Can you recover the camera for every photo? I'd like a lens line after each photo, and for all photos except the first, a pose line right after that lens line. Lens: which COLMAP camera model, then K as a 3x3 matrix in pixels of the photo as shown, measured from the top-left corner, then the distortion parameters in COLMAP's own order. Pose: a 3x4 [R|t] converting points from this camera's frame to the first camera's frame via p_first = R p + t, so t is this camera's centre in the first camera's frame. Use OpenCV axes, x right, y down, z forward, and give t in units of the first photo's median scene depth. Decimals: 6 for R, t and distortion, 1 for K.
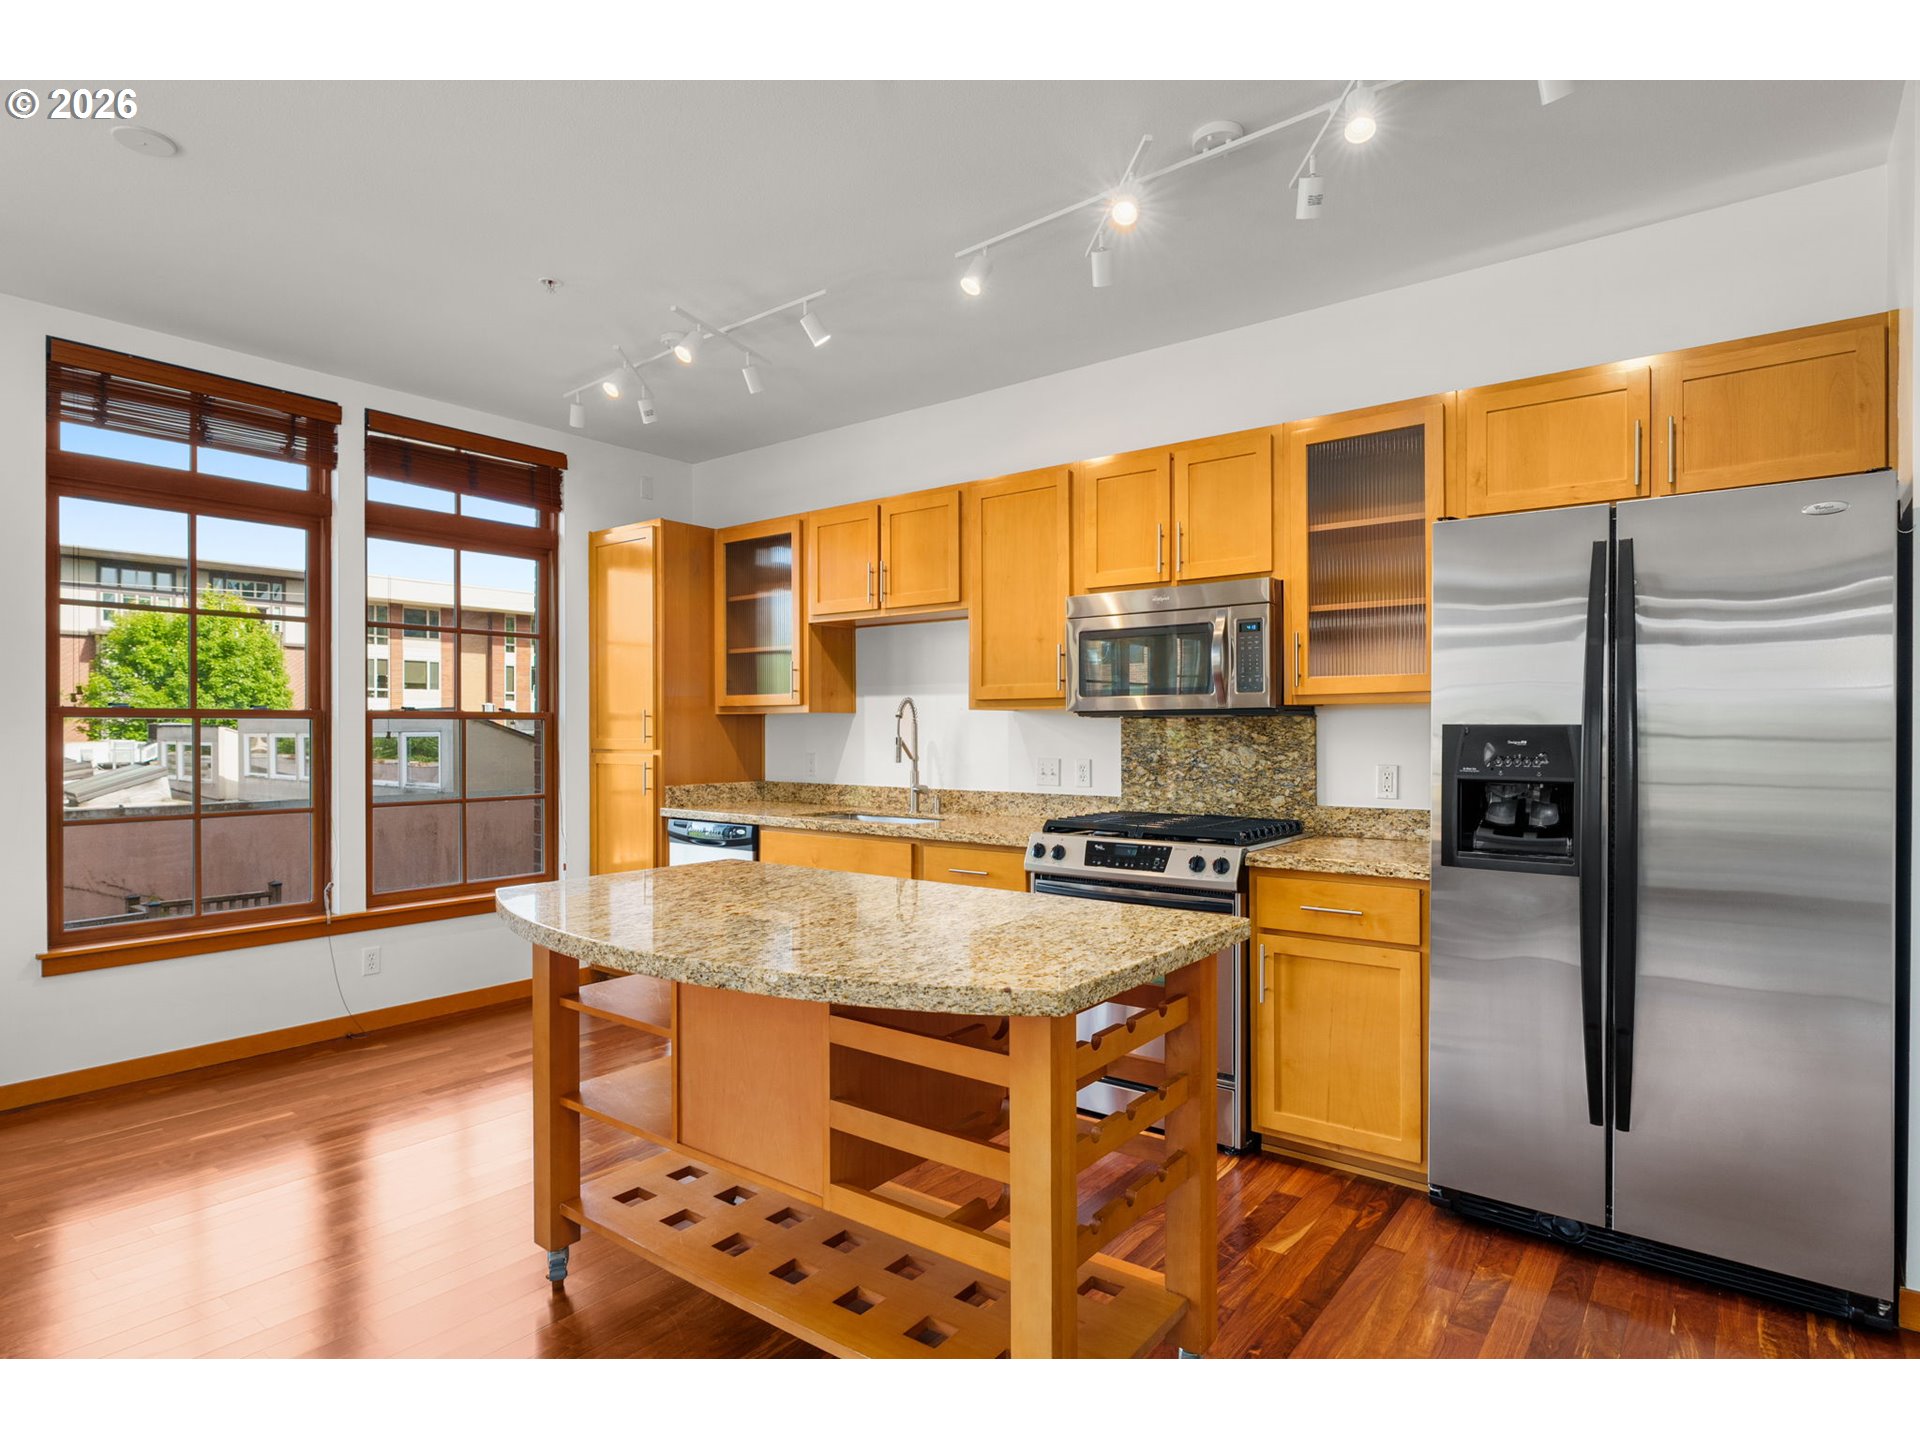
lens RADIAL K [[1041.5, 0, 955.1], [0, 1041.5, 730.6], [0, 0, 1]] dist [0.004788, -0.000957]
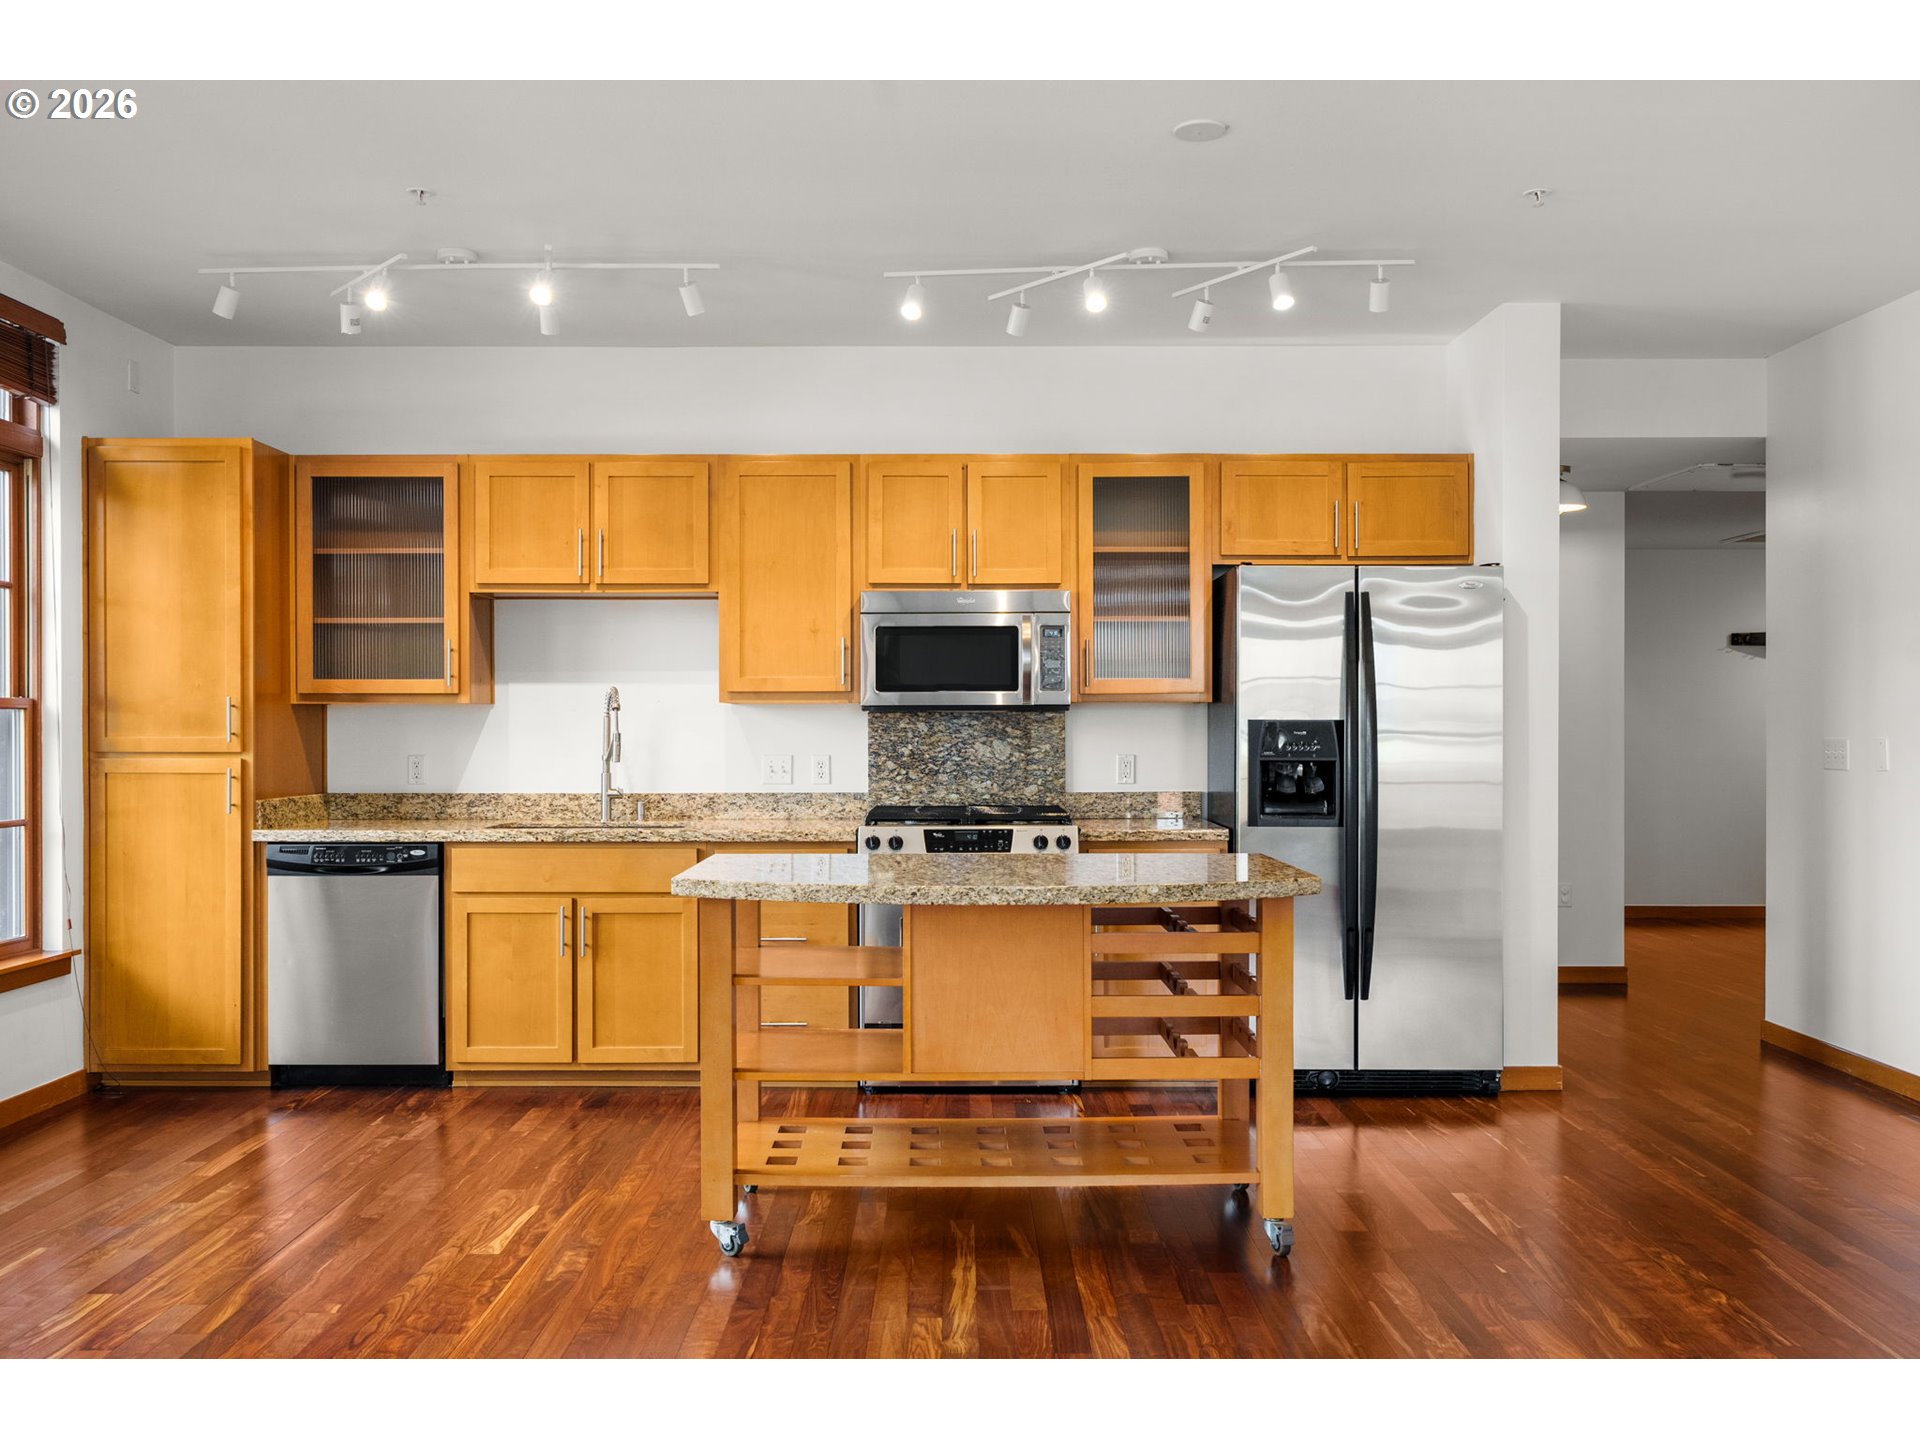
lens RADIAL K [[1578.7, 0, 962.9], [0, 1578.7, 718.5], [0, 0, 1]] dist [0.008741, 0.005111]
pose [[0.787405, 0.003290, 0.616427, -0.751802], [0.001388, 0.999974, -0.007111, 0.004798], [-0.616435, 0.006454, 0.787380, -0.250940]]
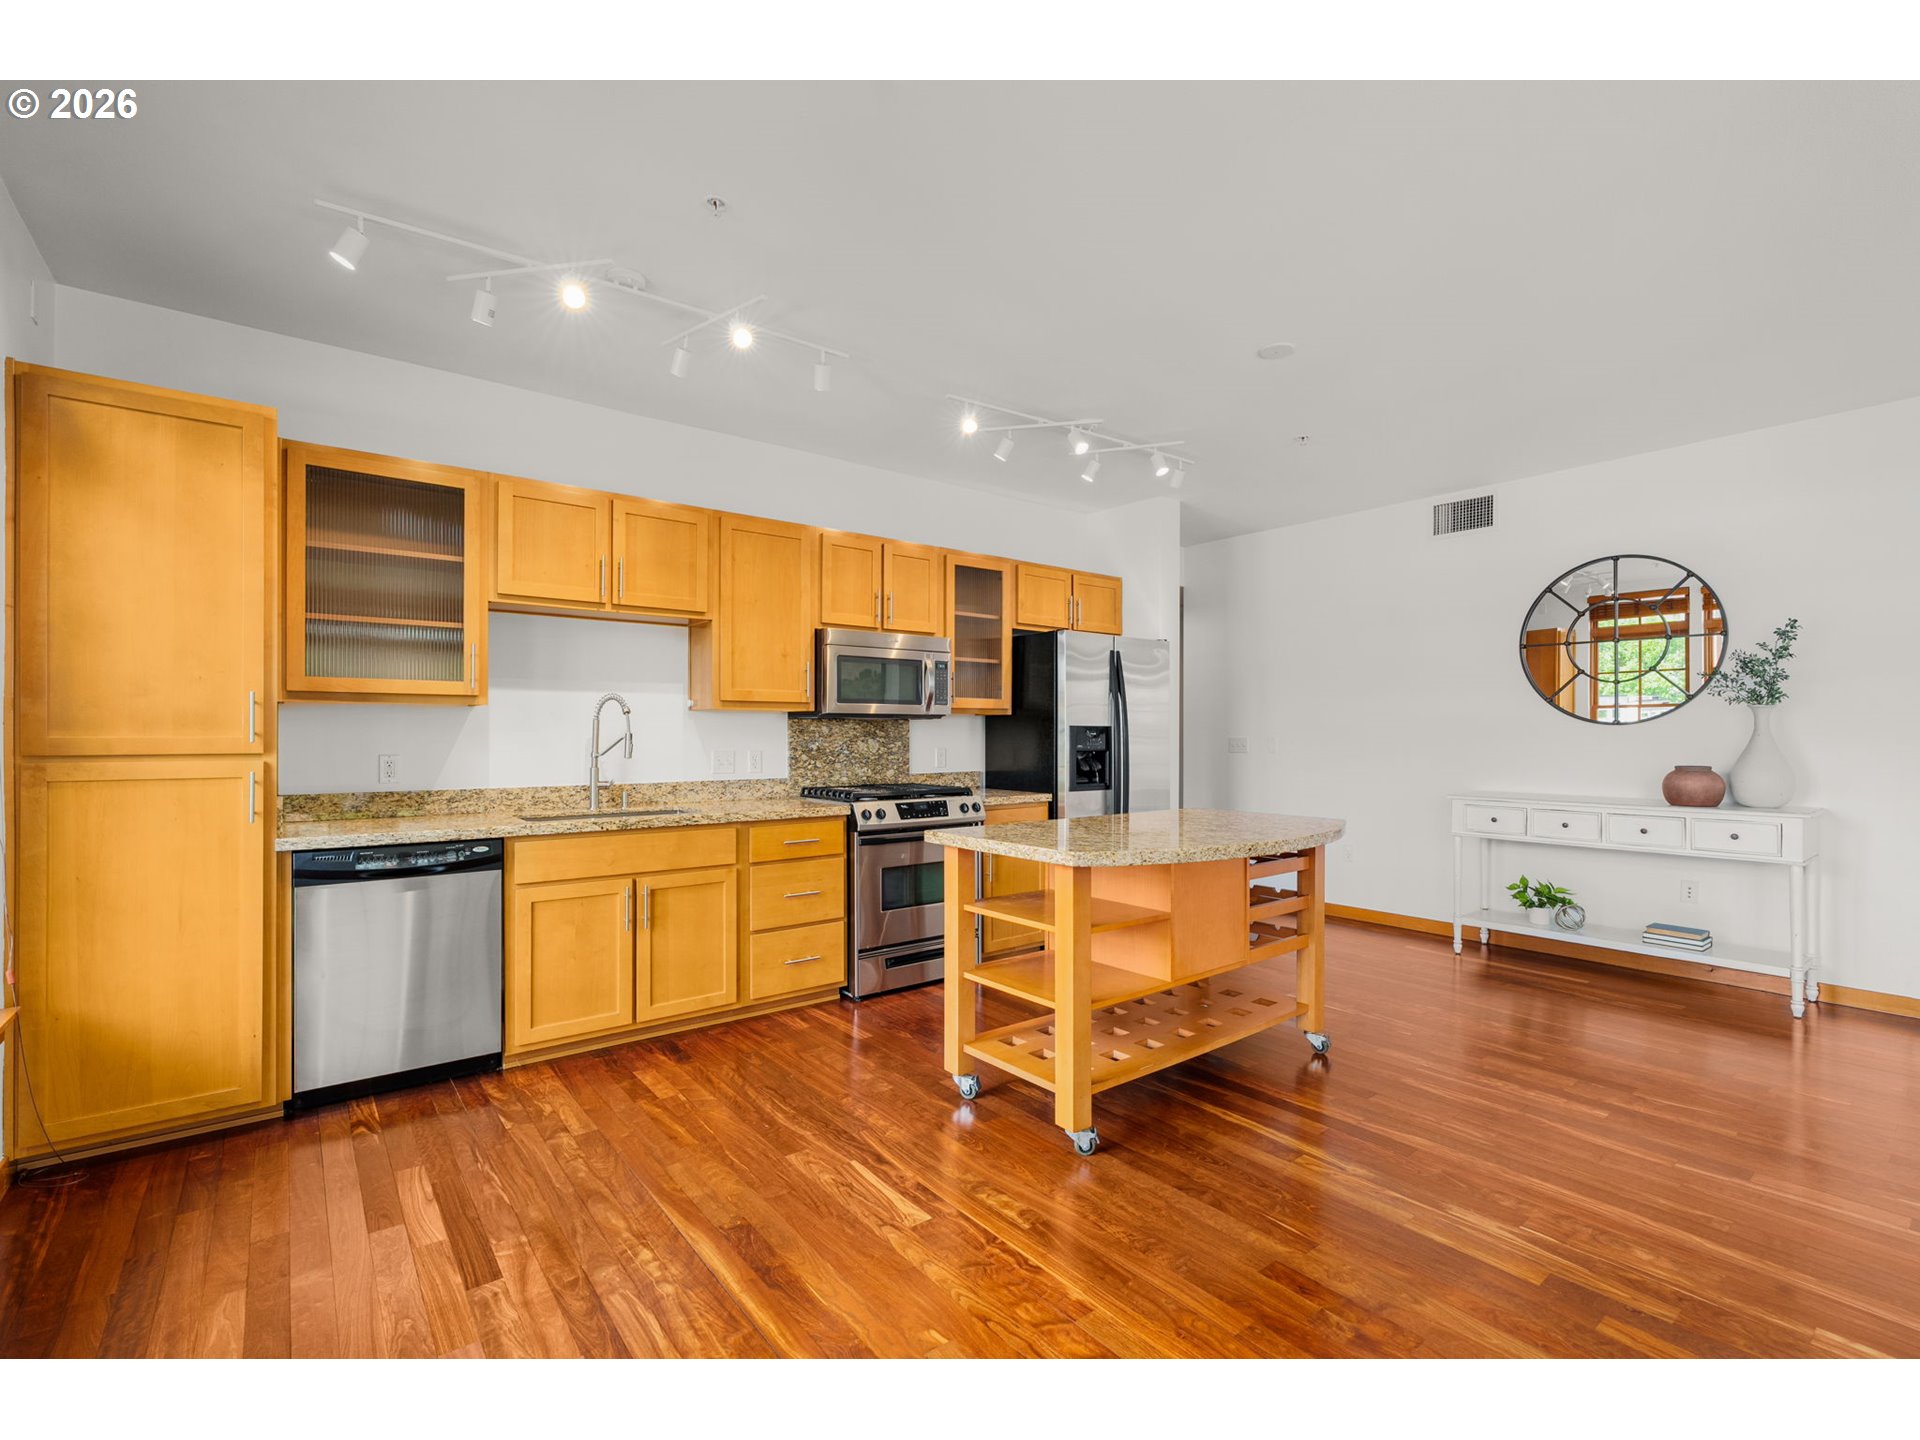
lens RADIAL K [[857.3, 0, 957.2], [0, 857.3, 728.3], [0, 0, 1]] dist [-0.002956, 0.000302]
pose [[0.241467, 0.006945, 0.970384, -0.927385], [0.000803, 0.999973, -0.007357, 0.009141], [-0.970409, 0.002556, 0.241455, 0.574798]]
